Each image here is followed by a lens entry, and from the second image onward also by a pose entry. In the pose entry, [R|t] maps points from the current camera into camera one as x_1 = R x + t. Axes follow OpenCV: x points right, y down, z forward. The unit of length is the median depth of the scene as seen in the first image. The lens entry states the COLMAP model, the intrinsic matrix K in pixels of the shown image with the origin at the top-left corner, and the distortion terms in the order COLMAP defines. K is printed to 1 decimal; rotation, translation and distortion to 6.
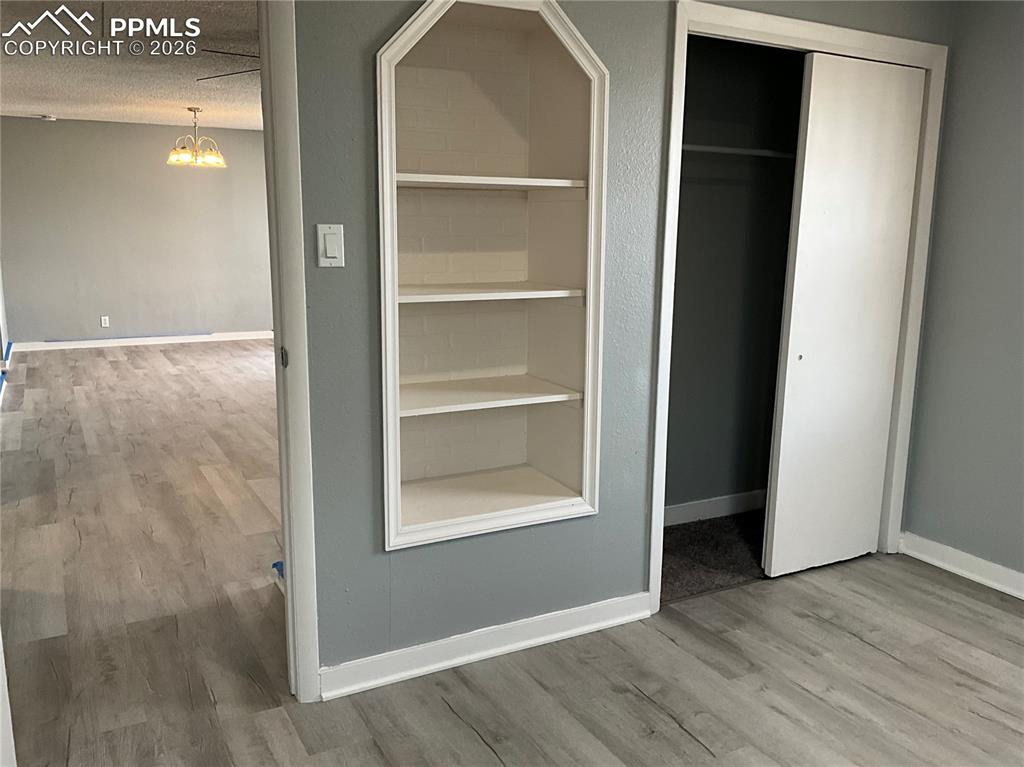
lens RADIAL K [[842.6, 0, 512.0], [0, 842.6, 383.5], [0, 0, 1]] dist [0.100891, -0.187270]
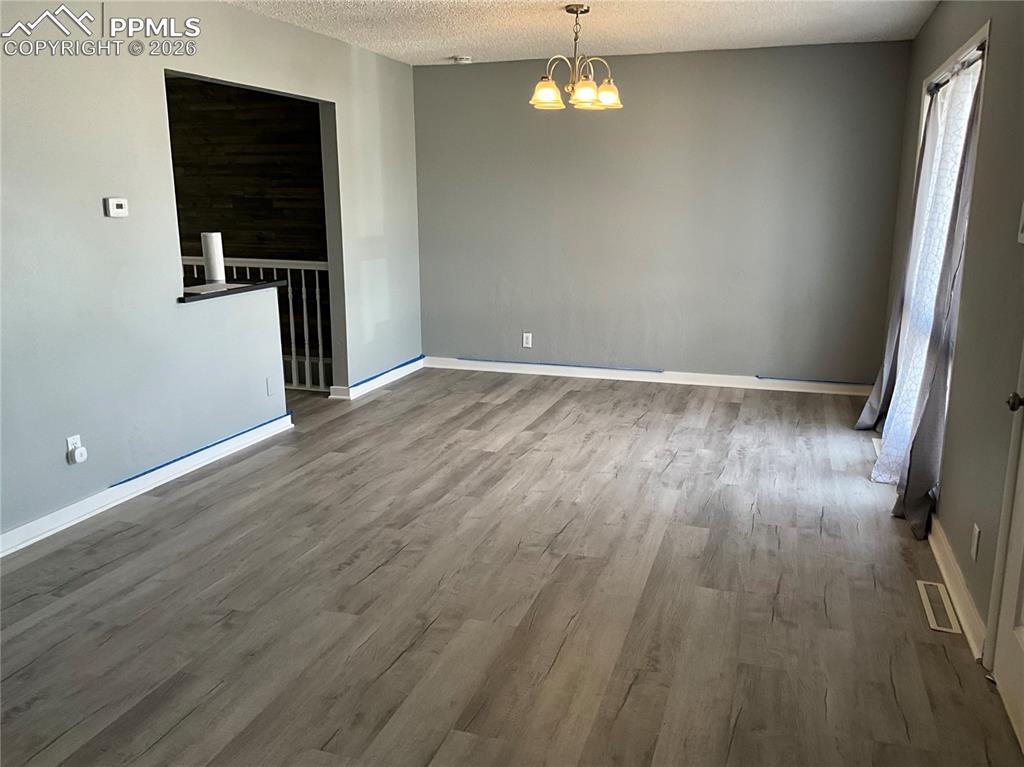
lens RADIAL K [[842.6, 0, 512.0], [0, 842.6, 383.5], [0, 0, 1]] dist [0.100891, -0.187270]
pose [[0.686854, 0.144070, -0.712373, 0.045373], [-0.123945, 0.989017, 0.080514, -0.110432], [0.716149, 0.032993, 0.697167, 0.576556]]
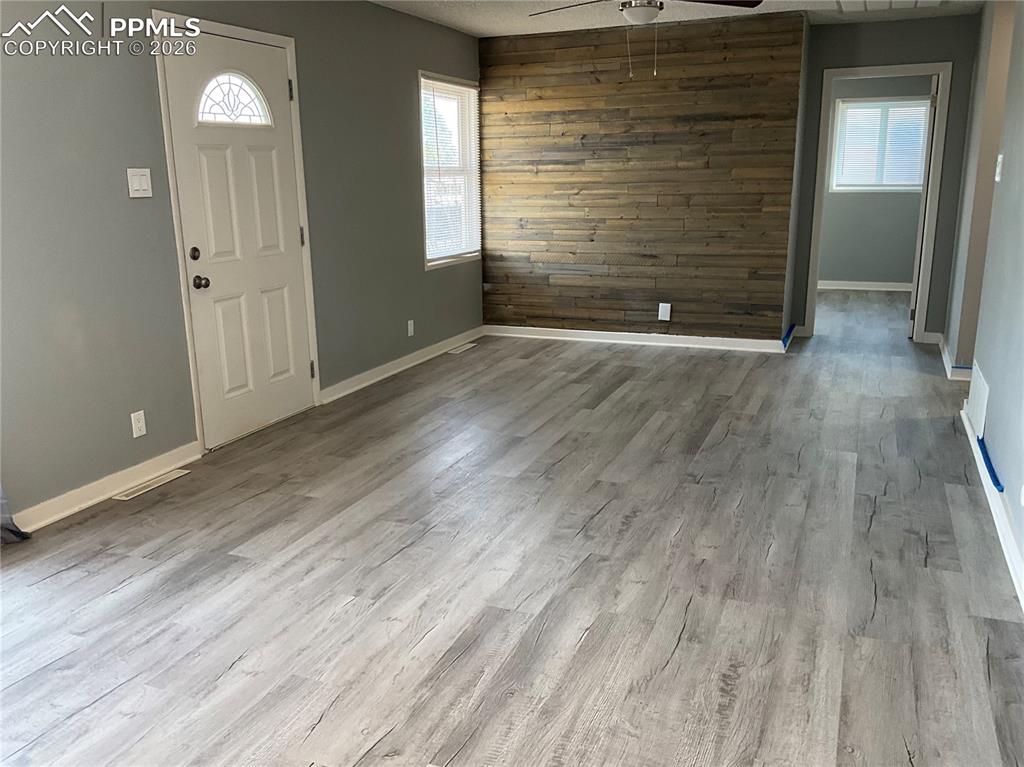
lens RADIAL K [[842.6, 0, 512.0], [0, 842.6, 383.5], [0, 0, 1]] dist [0.100891, -0.187270]
pose [[-0.627674, -0.188218, 0.755381, -0.570754], [0.151170, 0.922392, 0.355444, -0.202777], [-0.763658, 0.337294, -0.550508, 1.072861]]
